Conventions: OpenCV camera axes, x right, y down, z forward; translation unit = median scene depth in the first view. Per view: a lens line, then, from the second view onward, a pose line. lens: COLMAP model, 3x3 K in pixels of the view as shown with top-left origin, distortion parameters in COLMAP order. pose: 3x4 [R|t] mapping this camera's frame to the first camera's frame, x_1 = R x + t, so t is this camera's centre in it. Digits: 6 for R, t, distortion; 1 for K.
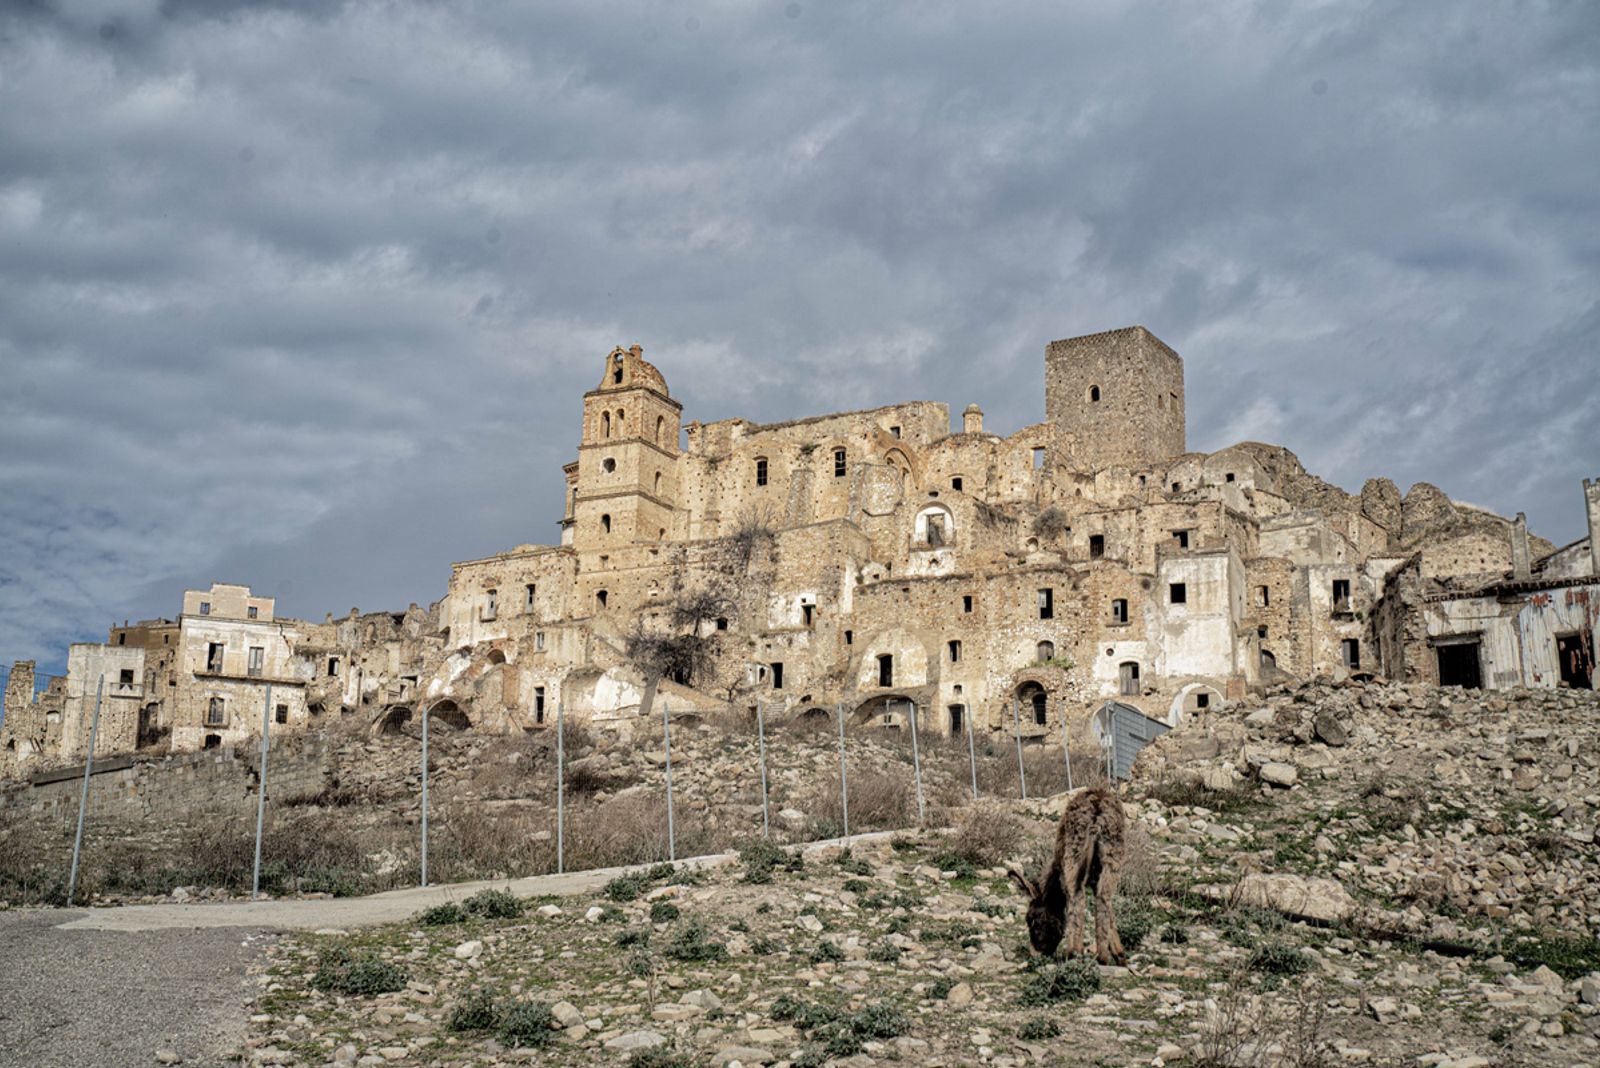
lens RADIAL K [[2026.1, 0, 804.4], [0, 2026.1, 508.4], [0, 0, 1]] dist [0.029188, -0.427478]
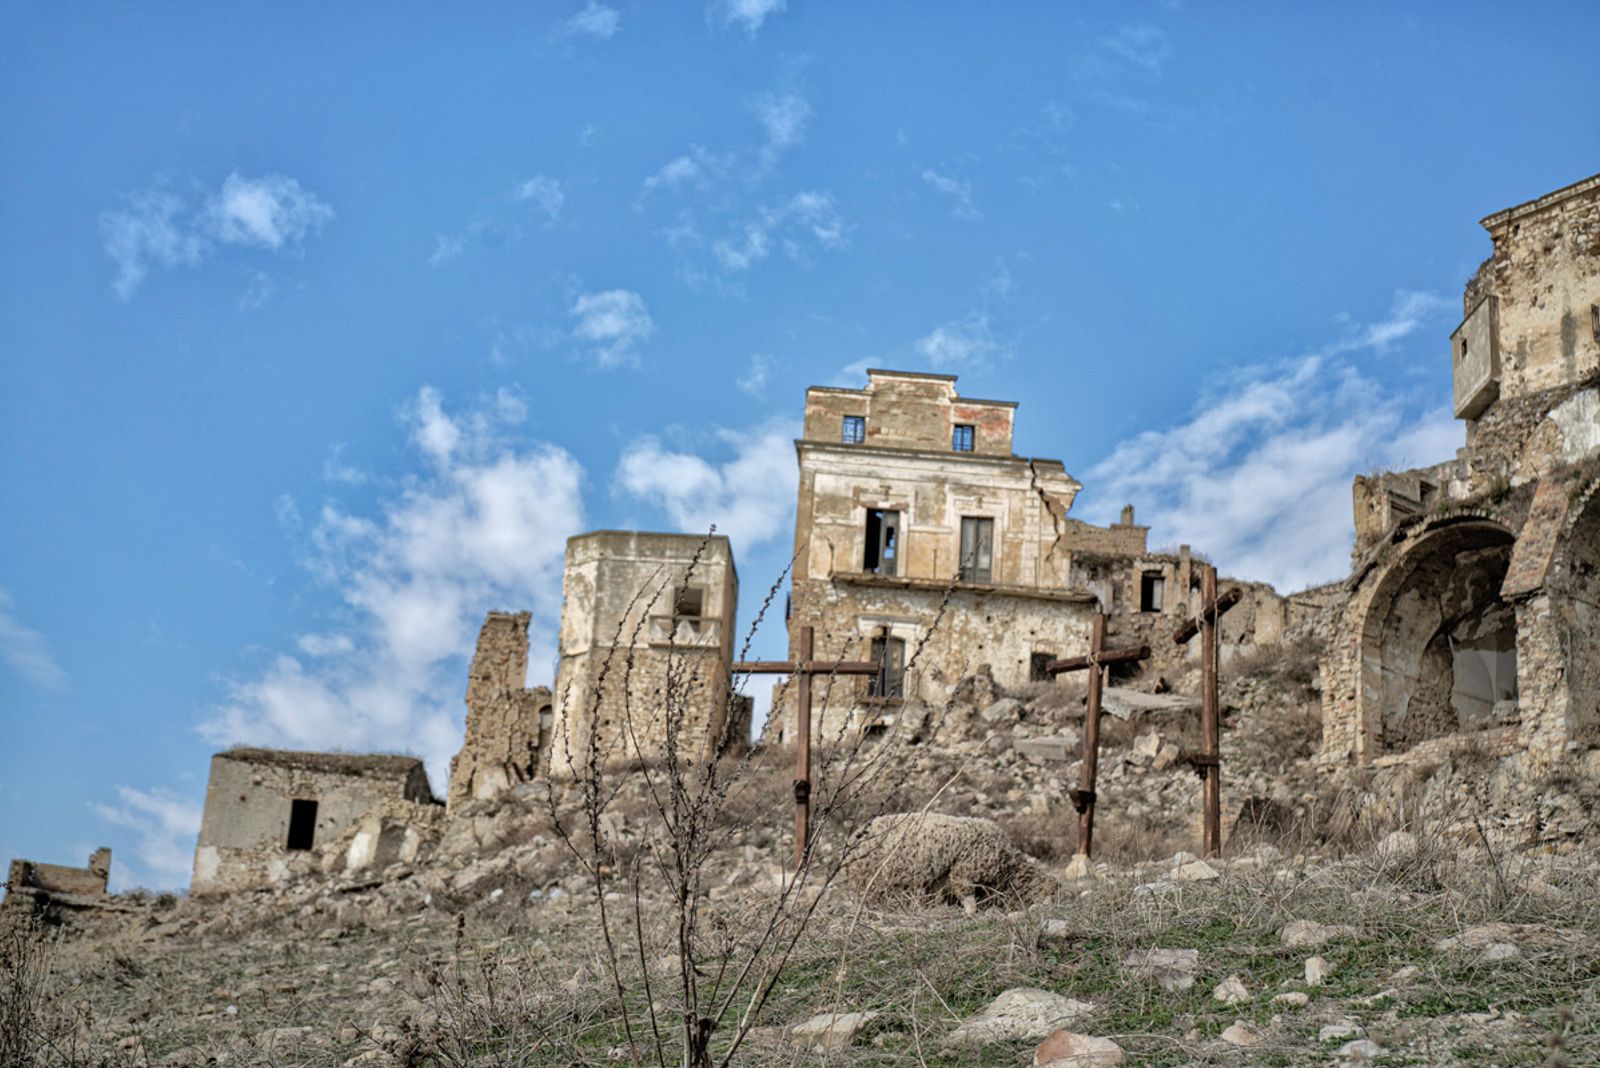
lens RADIAL K [[2026.1, 0, 804.4], [0, 2026.1, 508.4], [0, 0, 1]] dist [0.029188, -0.427478]
pose [[0.937840, -0.064395, -0.341043, -0.163893], [0.035187, 0.995215, -0.091154, 0.104618], [0.345281, 0.073488, 0.935618, 0.606682]]
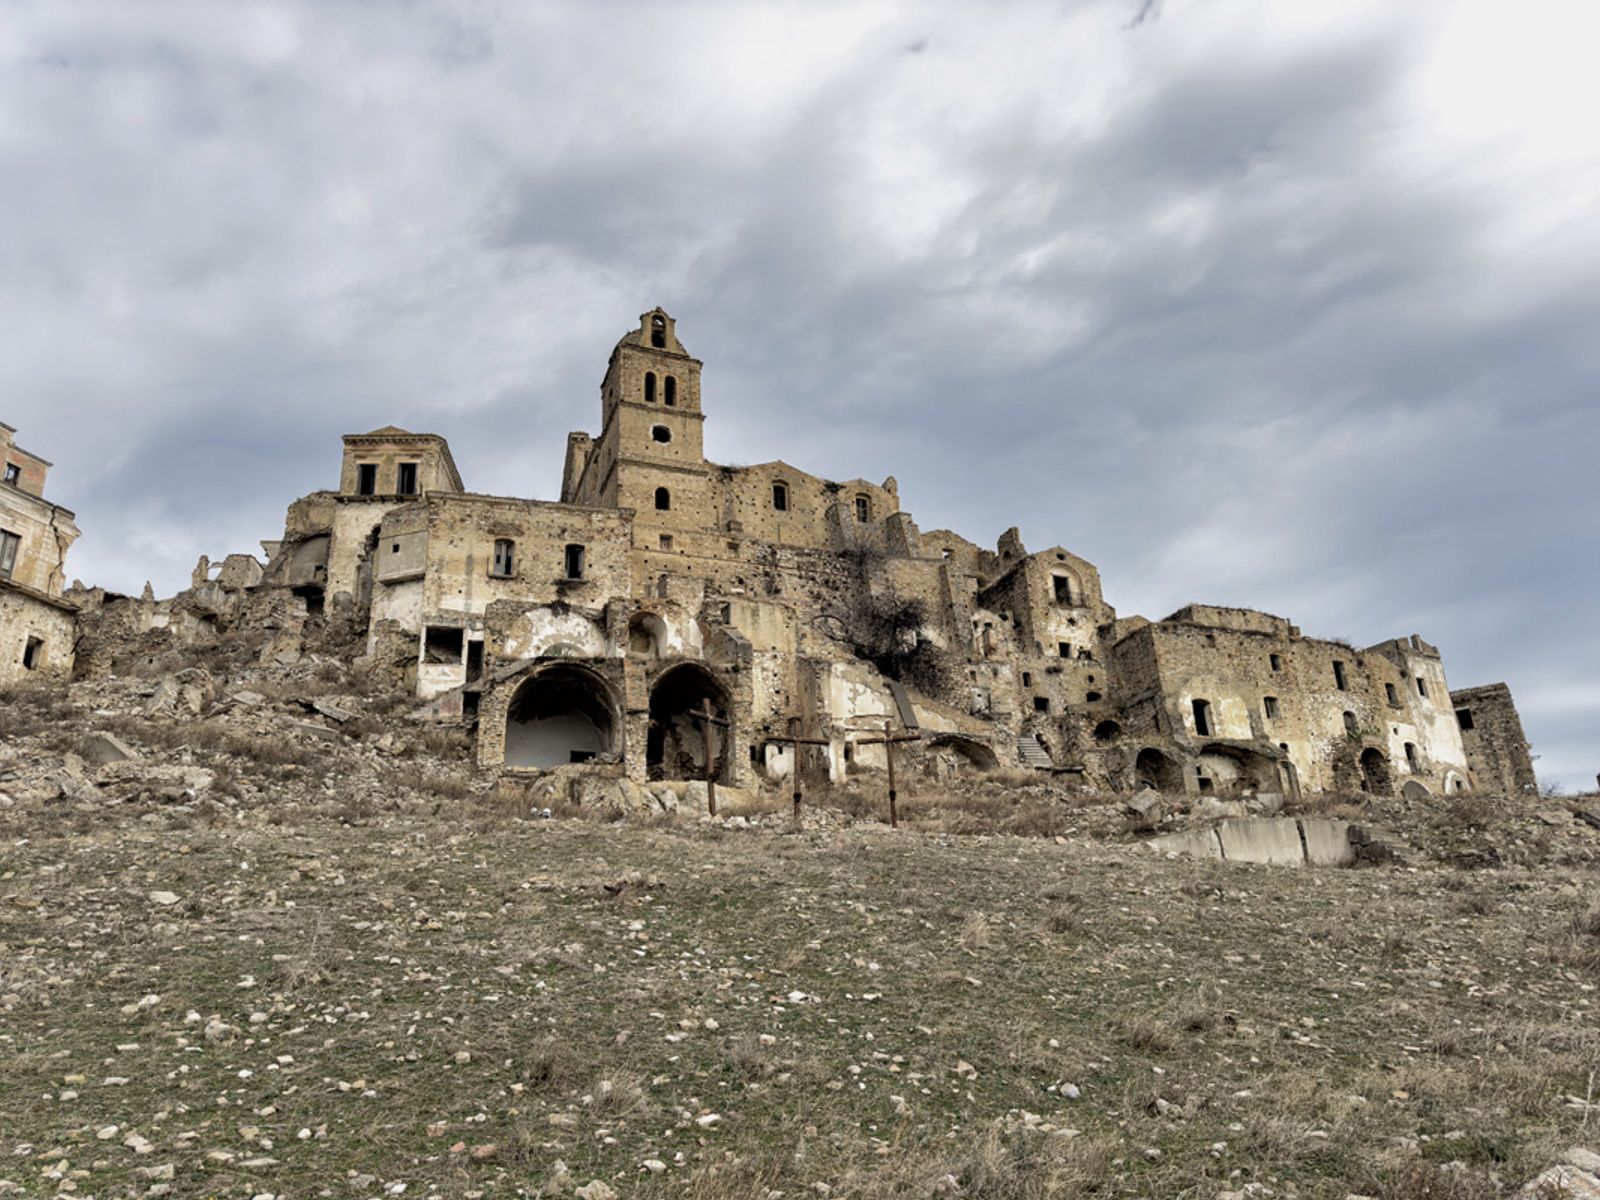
lens RADIAL K [[1122.4, 0, 800.0], [0, 1122.4, 600.0], [0, 0, 1]] dist [0.069168, -0.053371]
pose [[0.648317, 0.233457, 0.724695, -0.361725], [-0.146169, 0.972289, -0.182454, 0.115859], [-0.747208, 0.012360, 0.664476, 0.617728]]
